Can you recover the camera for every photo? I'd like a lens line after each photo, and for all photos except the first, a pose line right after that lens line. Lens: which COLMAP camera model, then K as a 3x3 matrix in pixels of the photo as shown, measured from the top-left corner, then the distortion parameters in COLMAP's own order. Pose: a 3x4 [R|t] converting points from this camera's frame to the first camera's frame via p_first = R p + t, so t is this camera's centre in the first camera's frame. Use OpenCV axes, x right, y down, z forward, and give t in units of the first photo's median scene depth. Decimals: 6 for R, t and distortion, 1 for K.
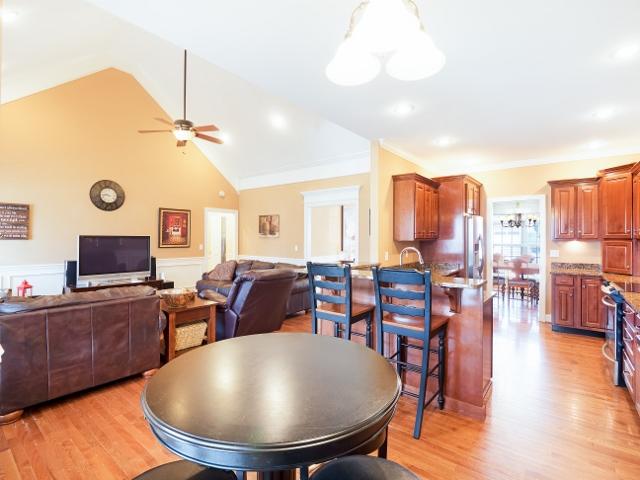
lens RADIAL K [[310.9, 0, 318.8], [0, 310.9, 236.7], [0, 0, 1]] dist [-0.016123, -0.001090]
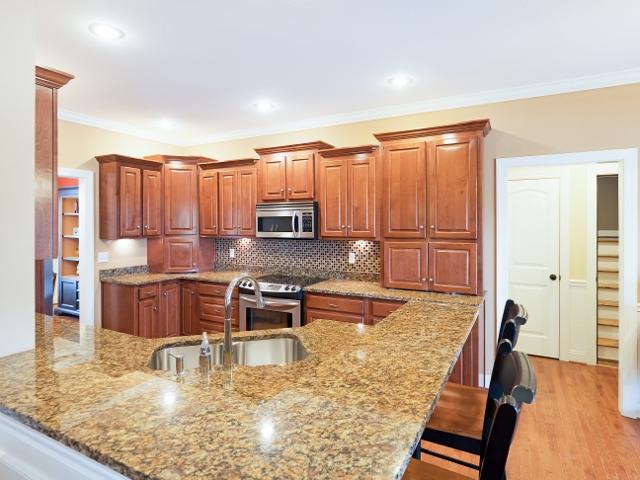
lens RADIAL K [[370.0, 0, 319.4], [0, 370.0, 228.6], [0, 0, 1]] dist [-0.001668, -0.000334]
pose [[-0.162359, -0.013667, 0.986637, -0.134018], [0.001007, 0.999901, 0.014016, -0.020107], [-0.986731, 0.003269, -0.162329, 0.559993]]
